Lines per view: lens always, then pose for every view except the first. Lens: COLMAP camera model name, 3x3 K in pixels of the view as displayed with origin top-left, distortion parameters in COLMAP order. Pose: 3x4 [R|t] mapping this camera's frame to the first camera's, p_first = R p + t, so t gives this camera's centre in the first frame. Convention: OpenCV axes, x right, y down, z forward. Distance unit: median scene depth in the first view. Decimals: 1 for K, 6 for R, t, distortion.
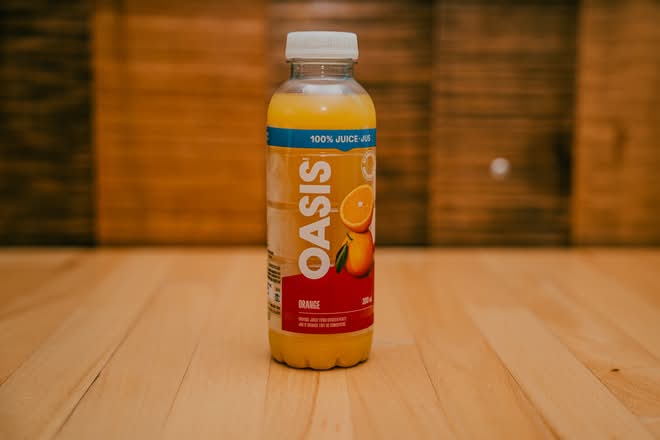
lens RADIAL K [[1146.3, 0, 330.0], [0, 1146.3, 220.0], [0, 0, 1]] dist [0.272247, -0.059929]
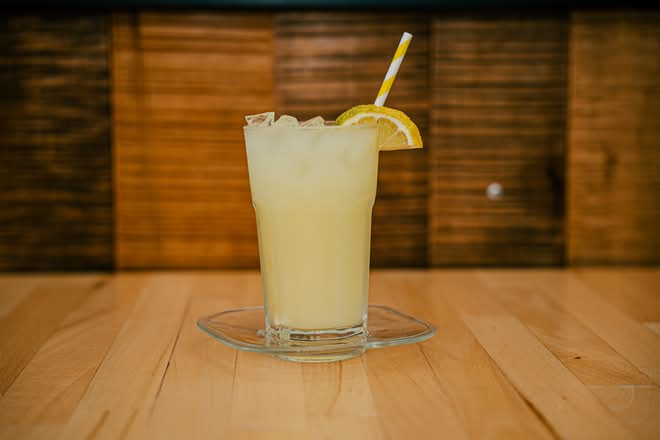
lens RADIAL K [[1220.2, 0, 323.1], [0, 1220.2, 196.4], [0, 0, 1]] dist [0.469325, 0.039581]
pose [[0.999942, -0.010783, -0.000631, -0.009844], [0.010750, 0.999175, -0.039155, 0.002188], [0.001053, 0.039146, 0.999233, -0.134181]]
